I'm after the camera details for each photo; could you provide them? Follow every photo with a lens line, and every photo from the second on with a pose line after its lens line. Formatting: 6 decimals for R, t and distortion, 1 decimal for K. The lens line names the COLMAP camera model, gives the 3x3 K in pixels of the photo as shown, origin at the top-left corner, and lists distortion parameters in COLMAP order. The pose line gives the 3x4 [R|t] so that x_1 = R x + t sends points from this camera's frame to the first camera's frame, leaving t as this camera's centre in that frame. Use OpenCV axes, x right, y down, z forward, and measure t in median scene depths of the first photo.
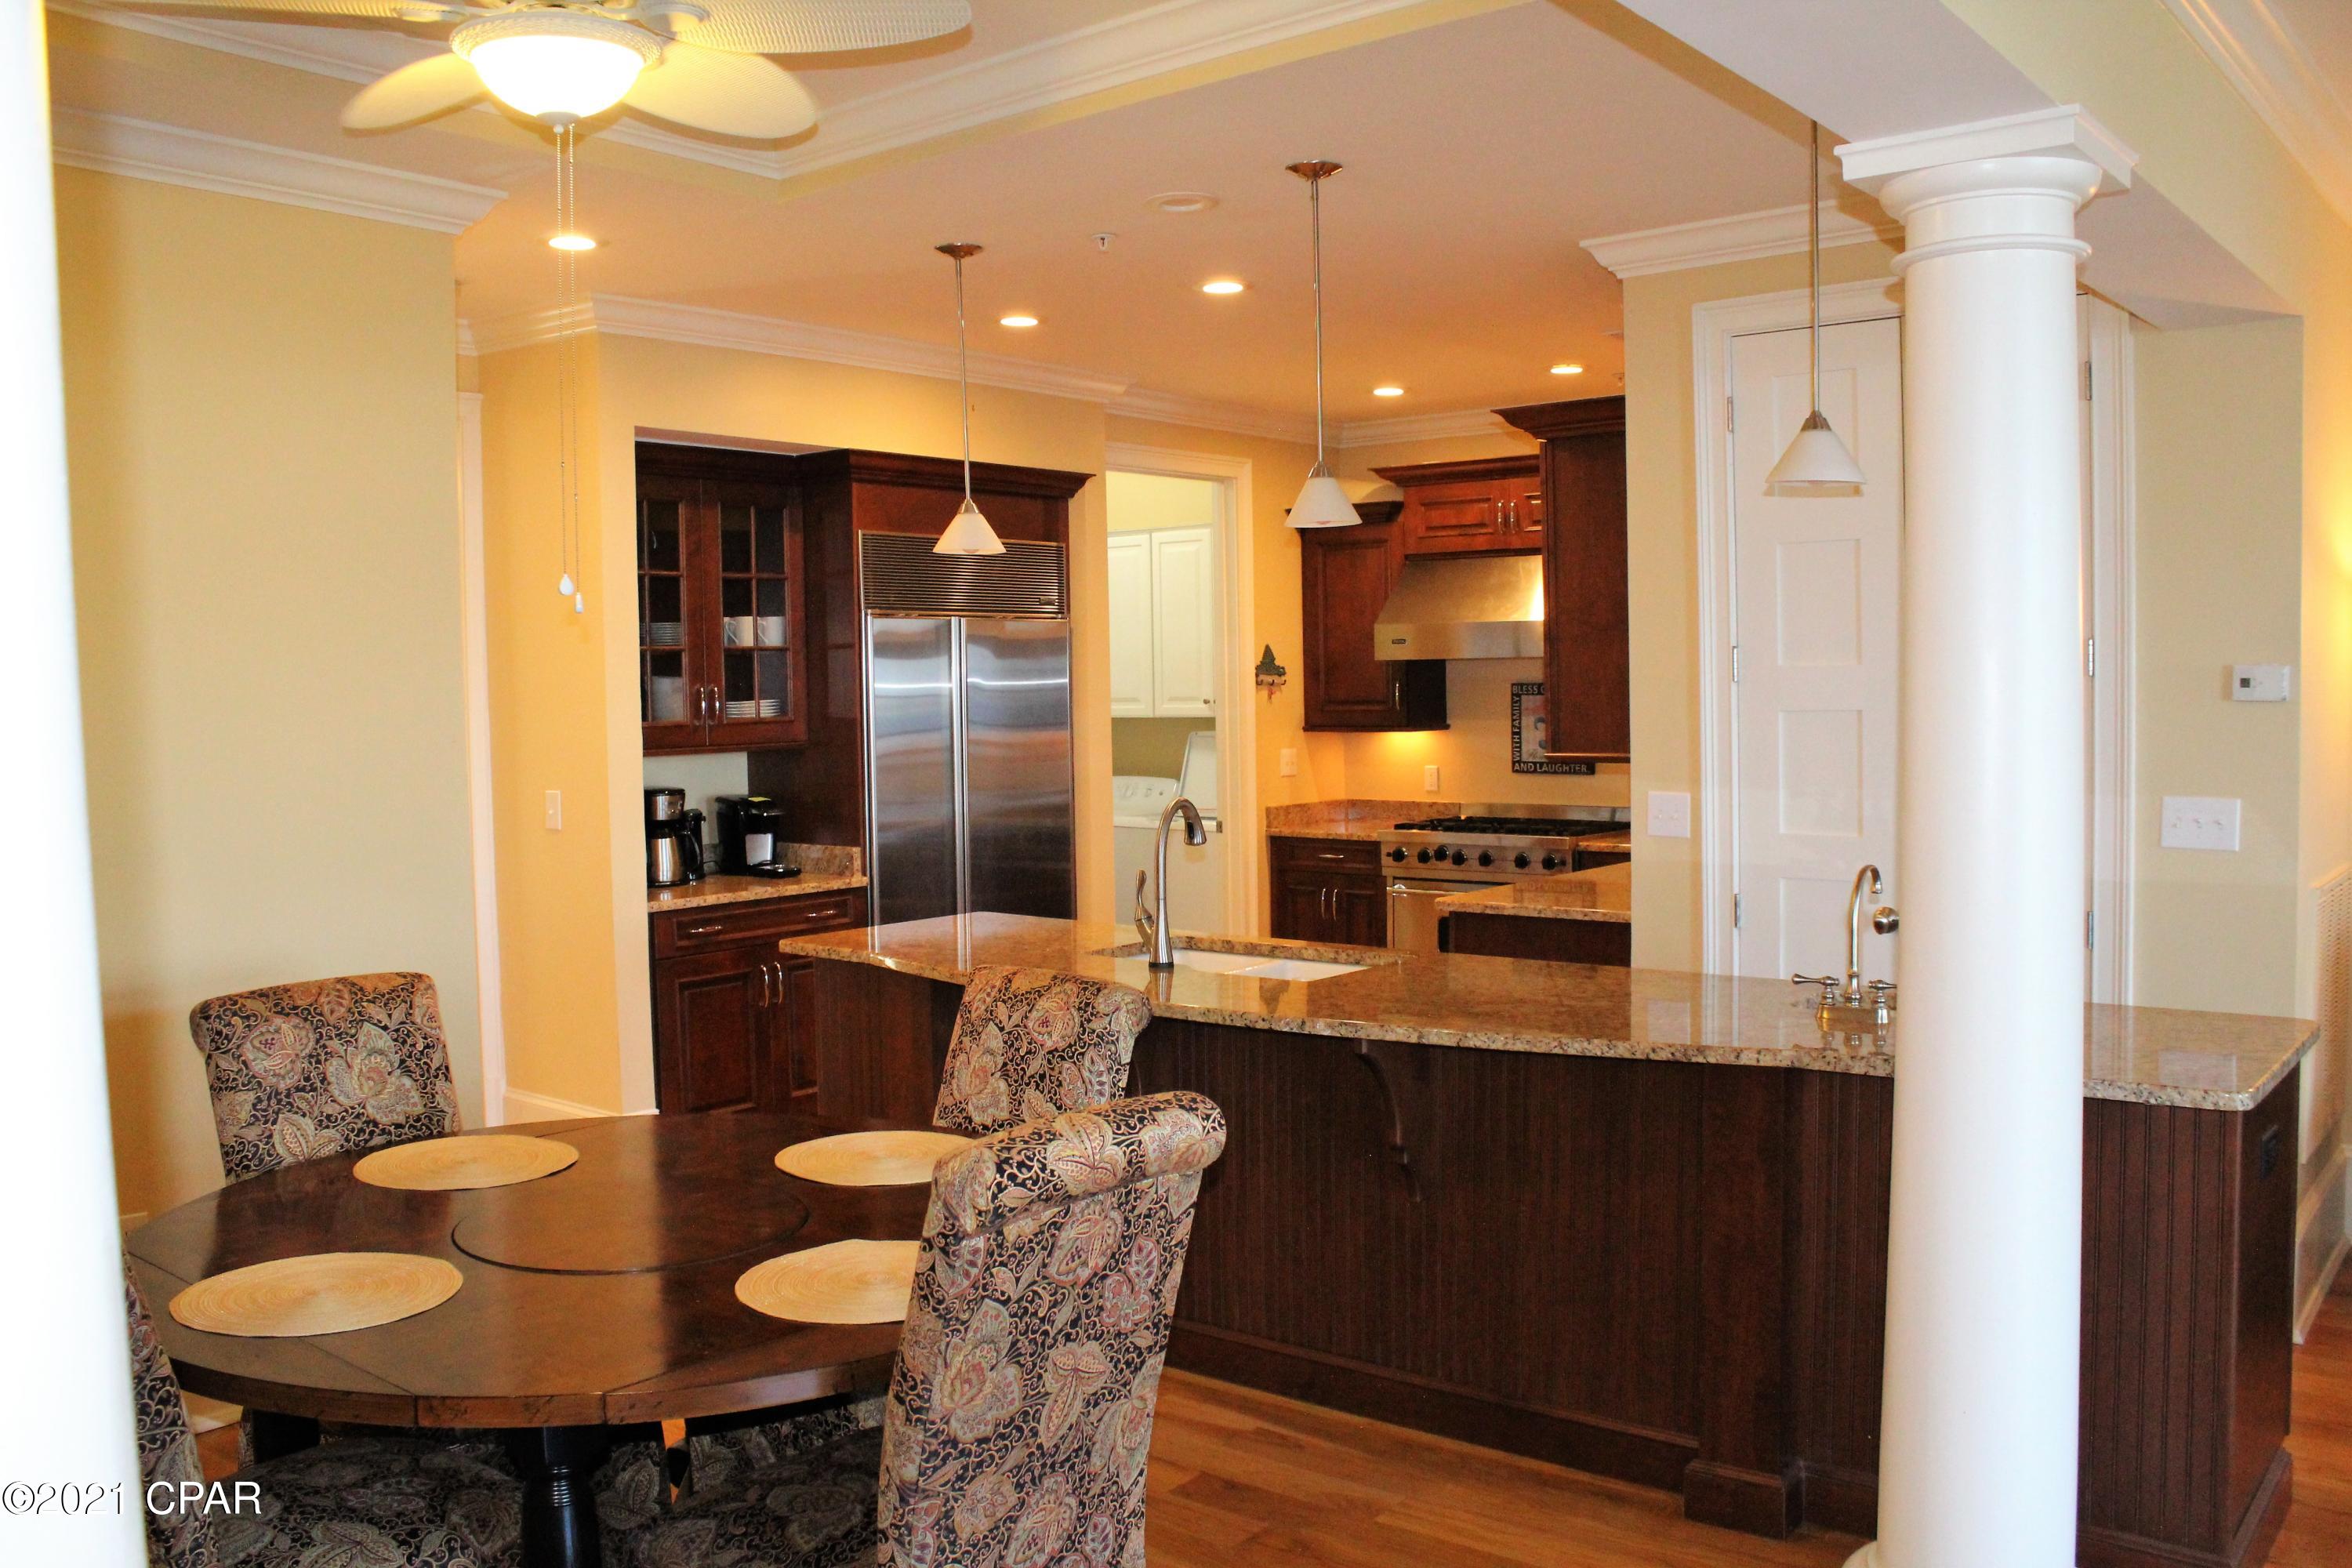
lens RADIAL K [[1964.5, 0, 1134.8], [0, 1964.5, 777.7], [0, 0, 1]] dist [-0.159273, 0.128028]
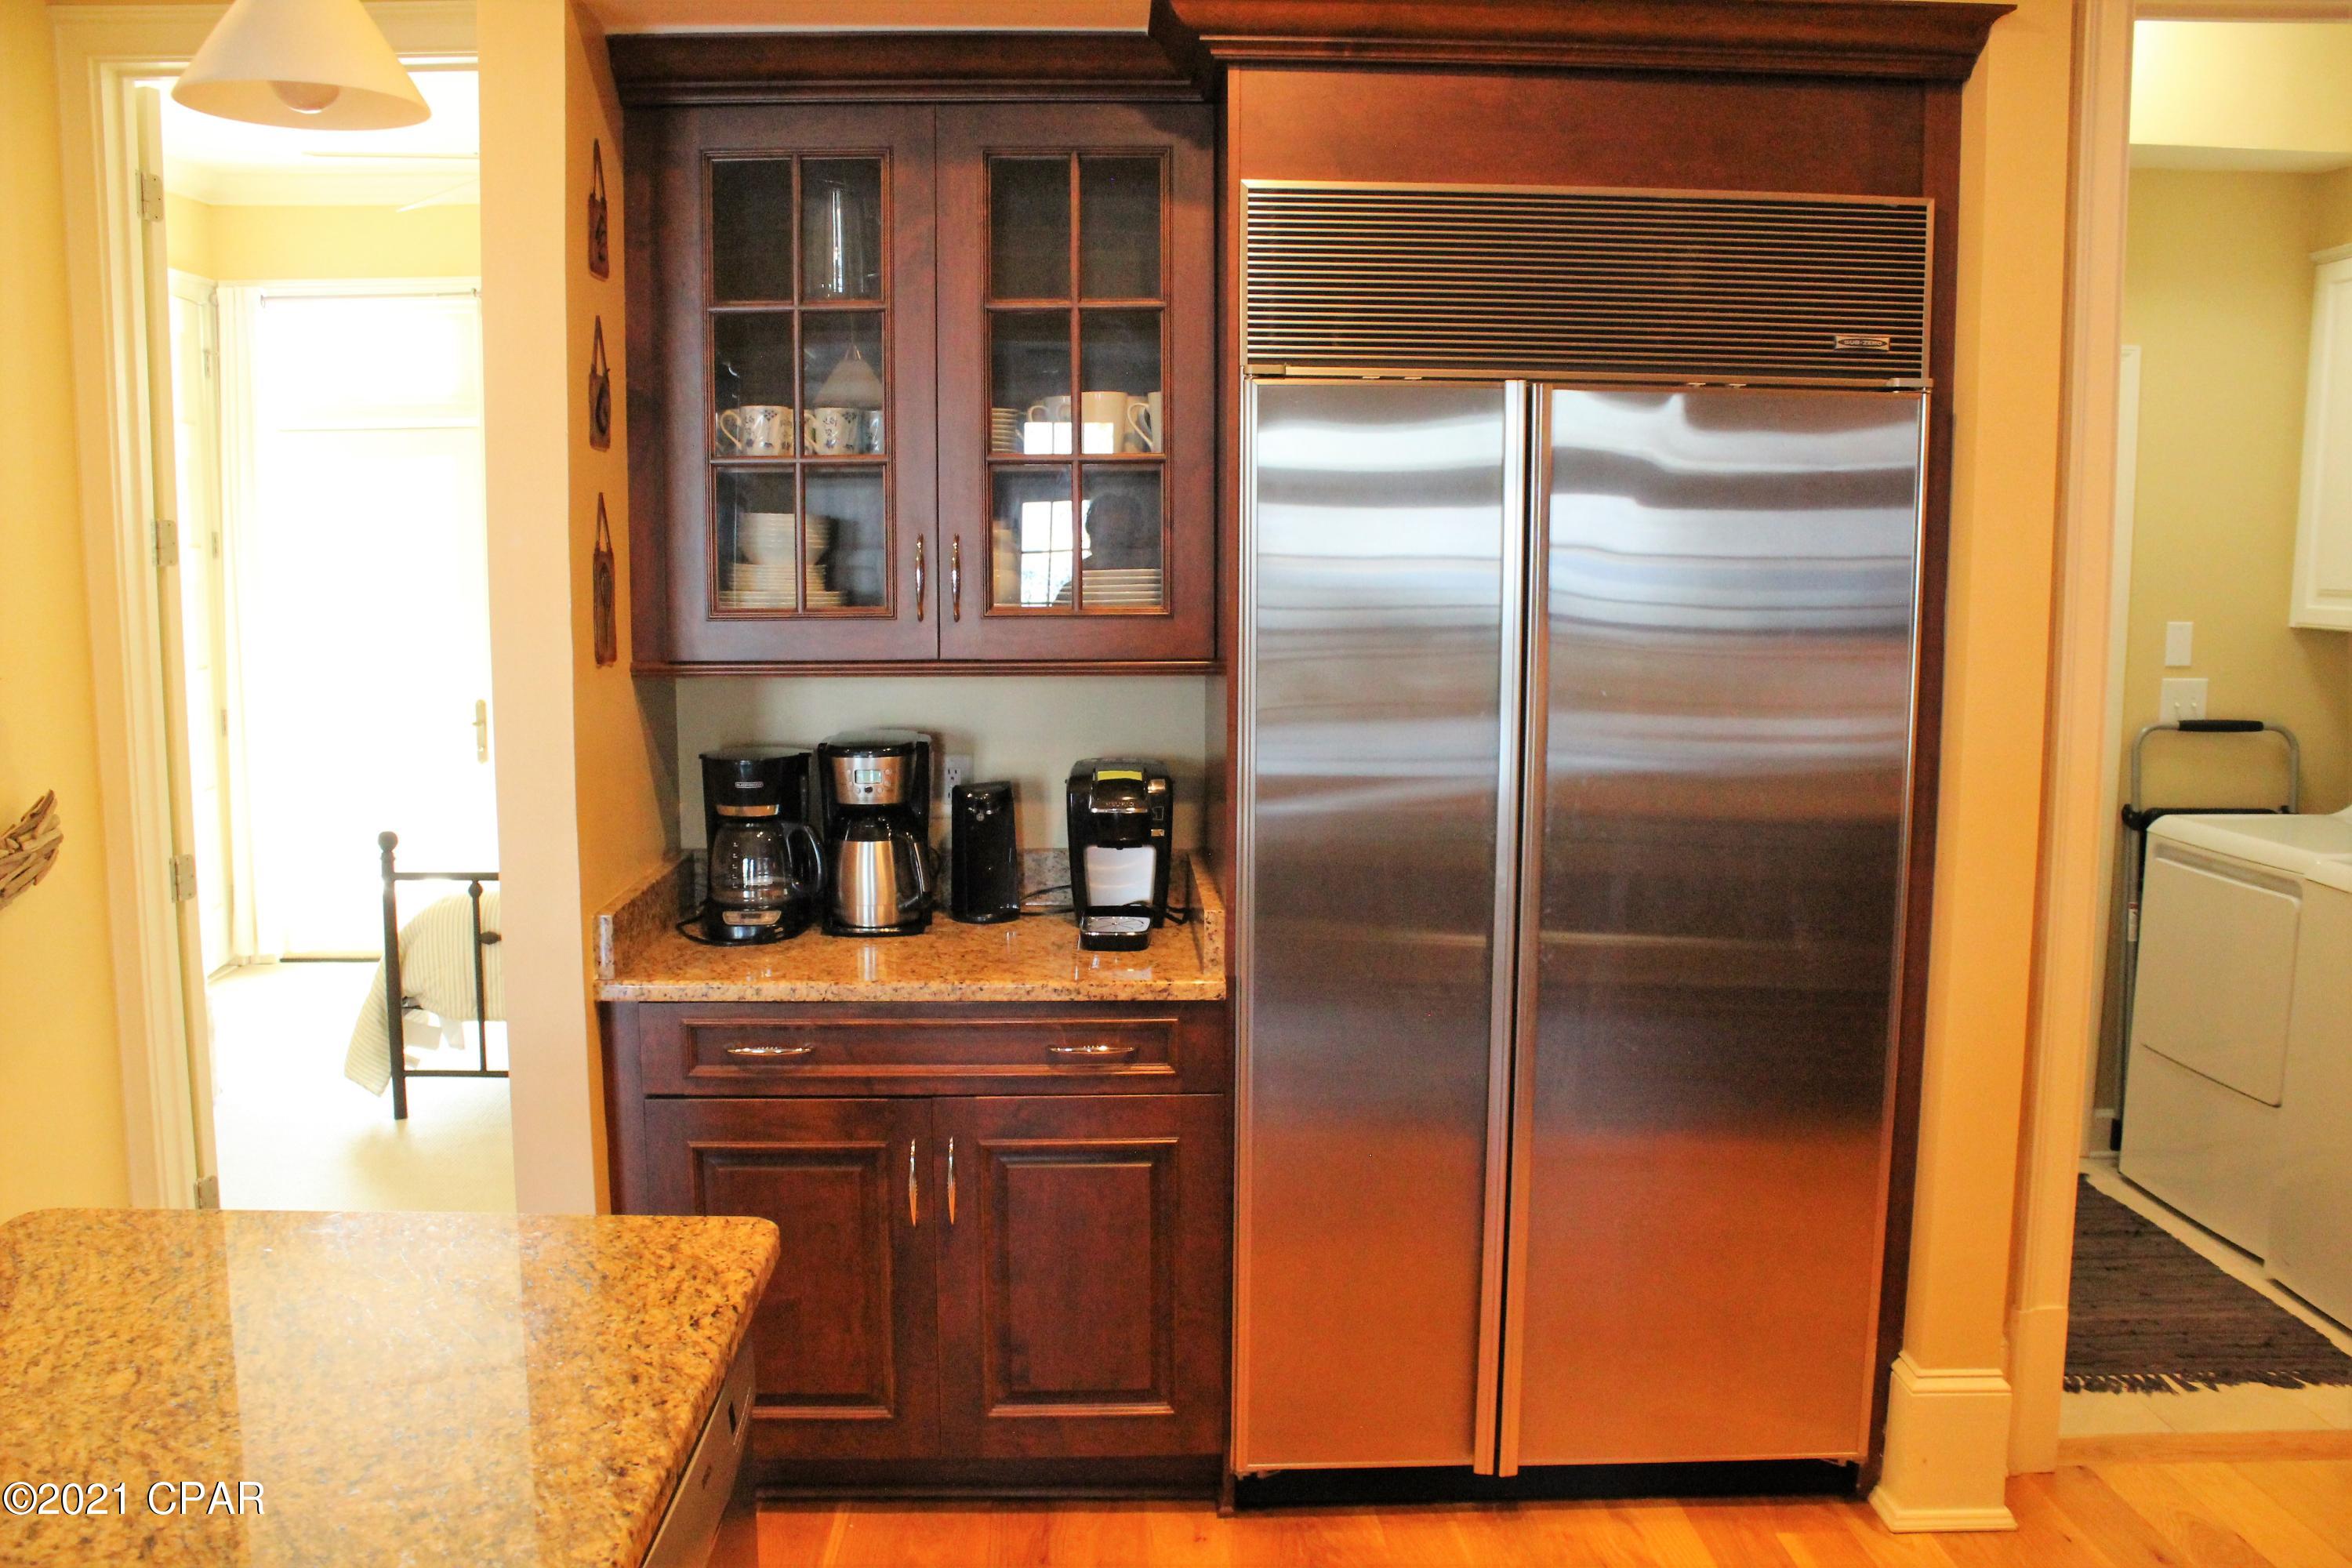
lens RADIAL K [[1964.5, 0, 1164.1], [0, 1964.5, 789.6], [0, 0, 1]] dist [-0.159273, 0.128028]
pose [[0.651119, 0.113090, -0.750503, 0.184771], [-0.050867, 0.993116, 0.105517, -0.038763], [0.757269, -0.030528, 0.652389, 0.720000]]
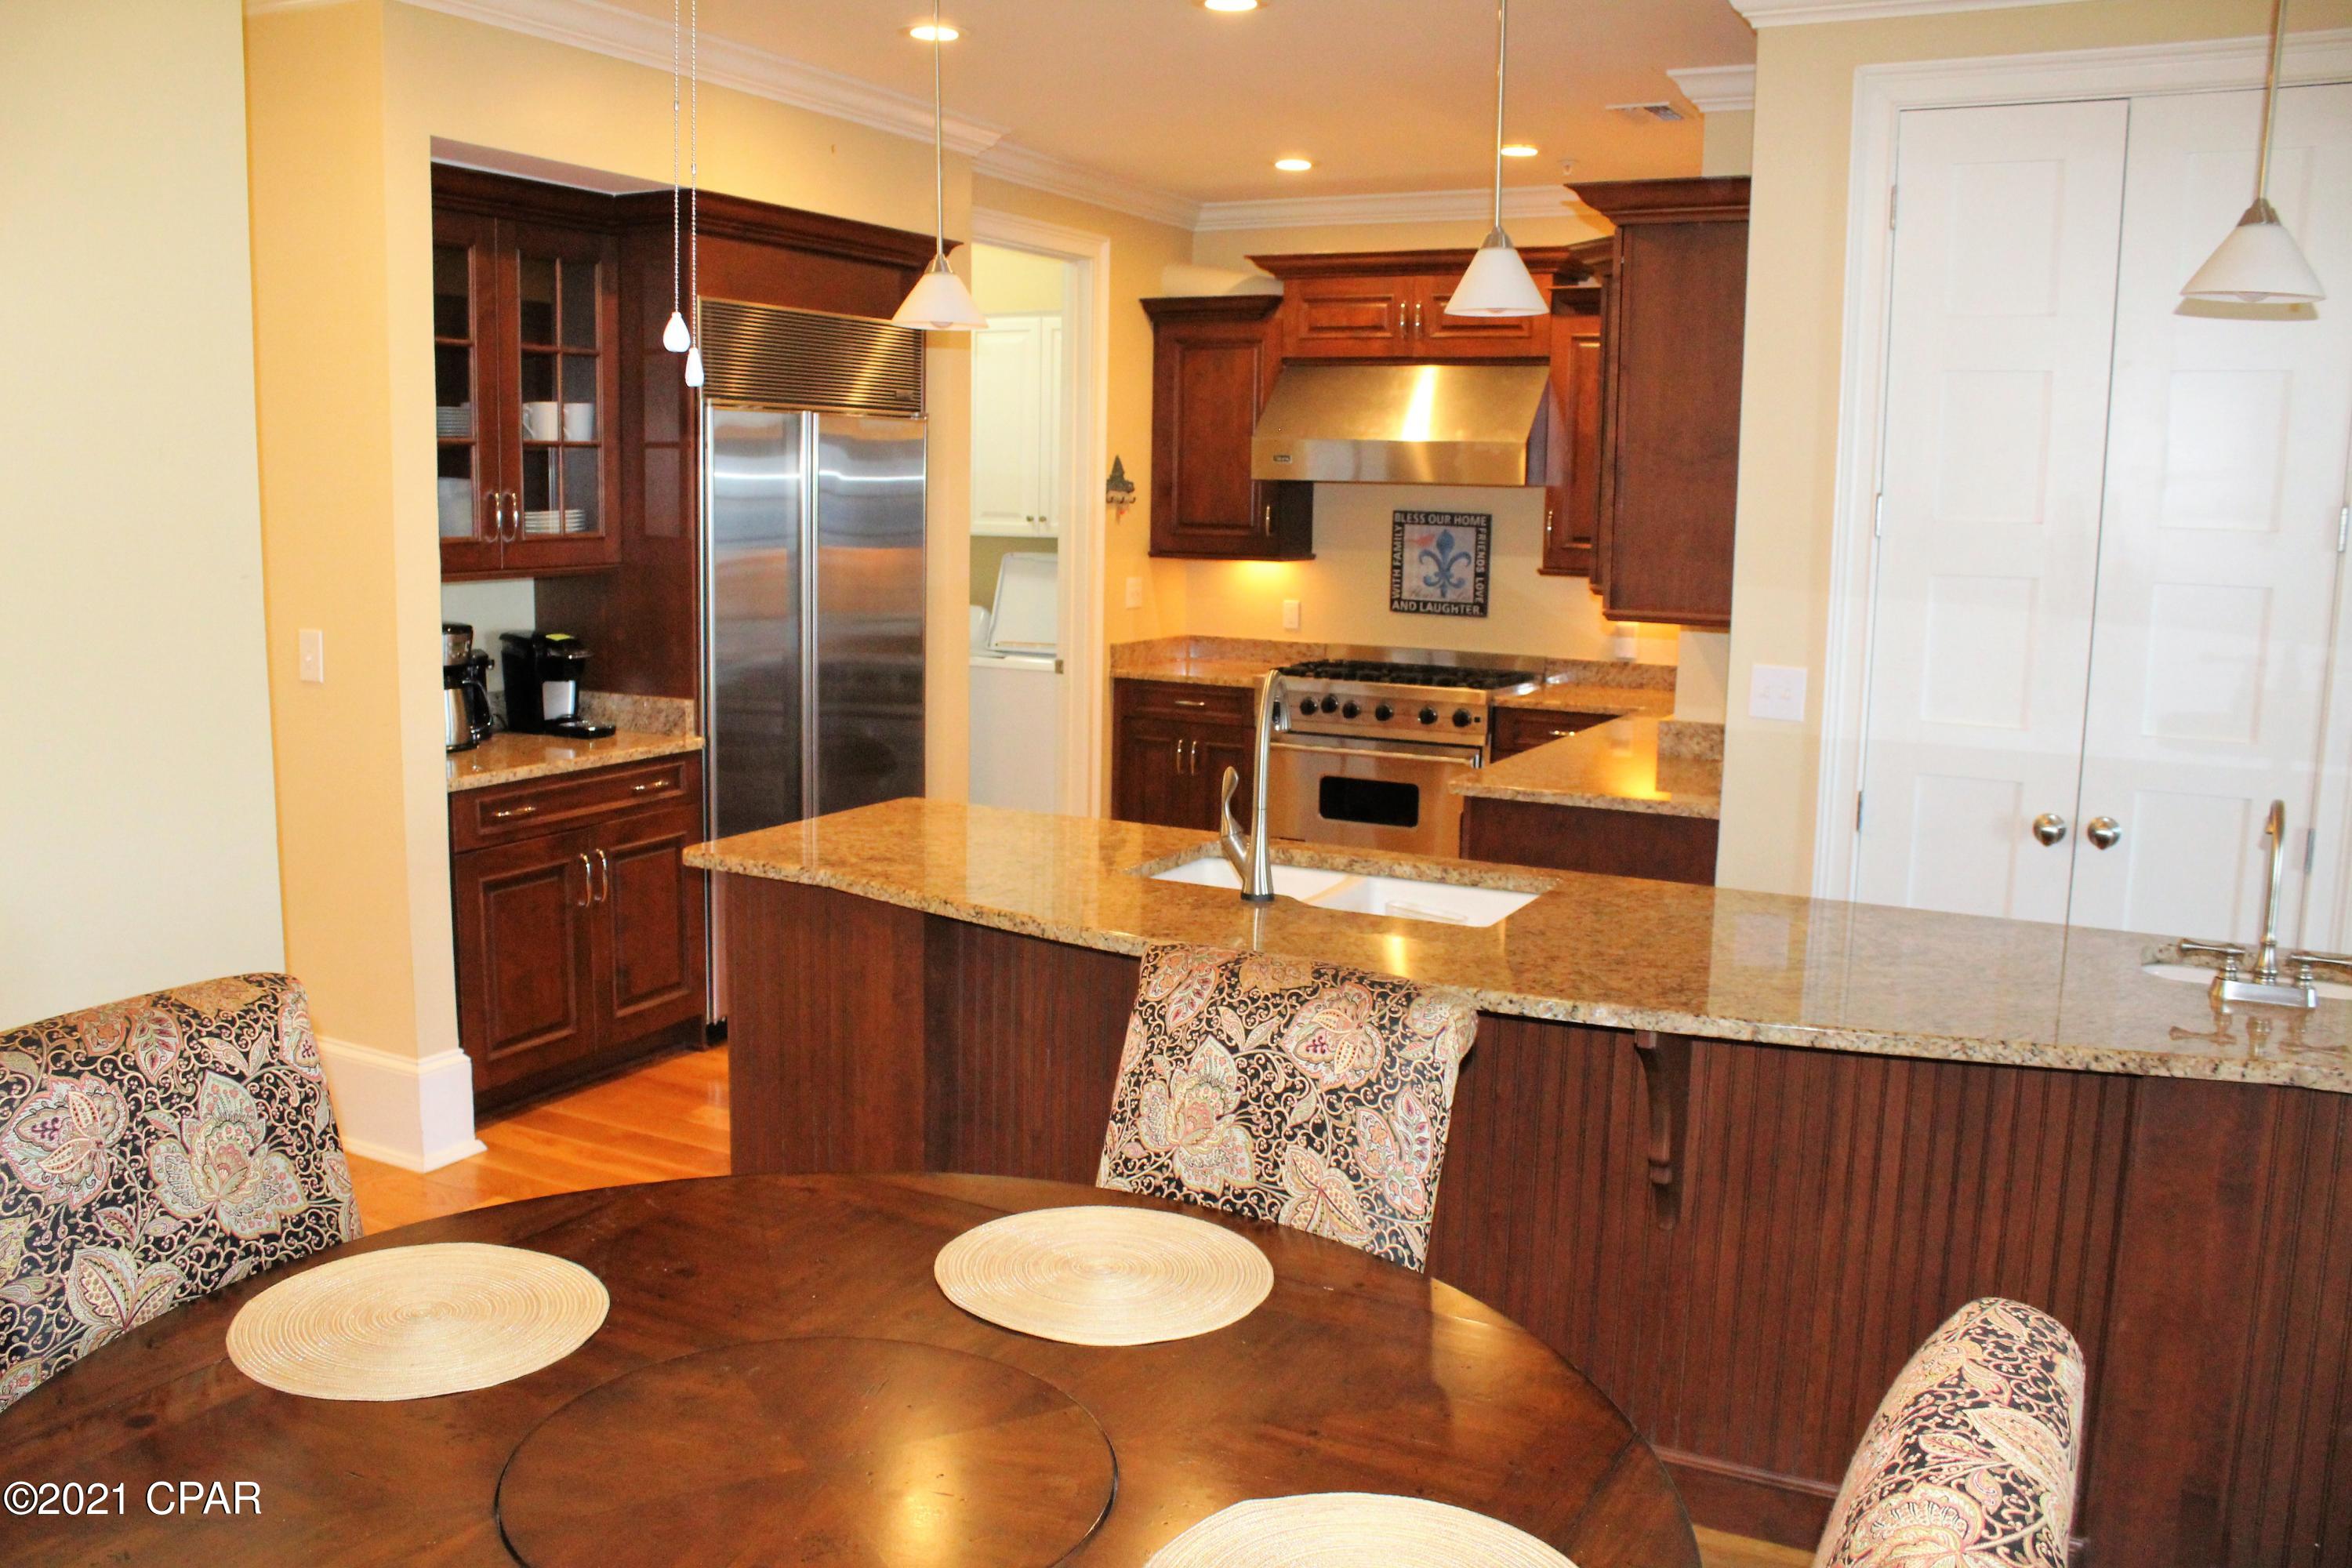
lens RADIAL K [[1964.5, 0, 1154.5], [0, 1964.5, 776.1], [0, 0, 1]] dist [-0.159273, 0.128028]
pose [[0.978443, 0.004397, 0.206470, -0.123209], [-0.024760, 0.995059, 0.096145, -0.014463], [-0.205027, -0.099185, 0.973718, 0.195872]]
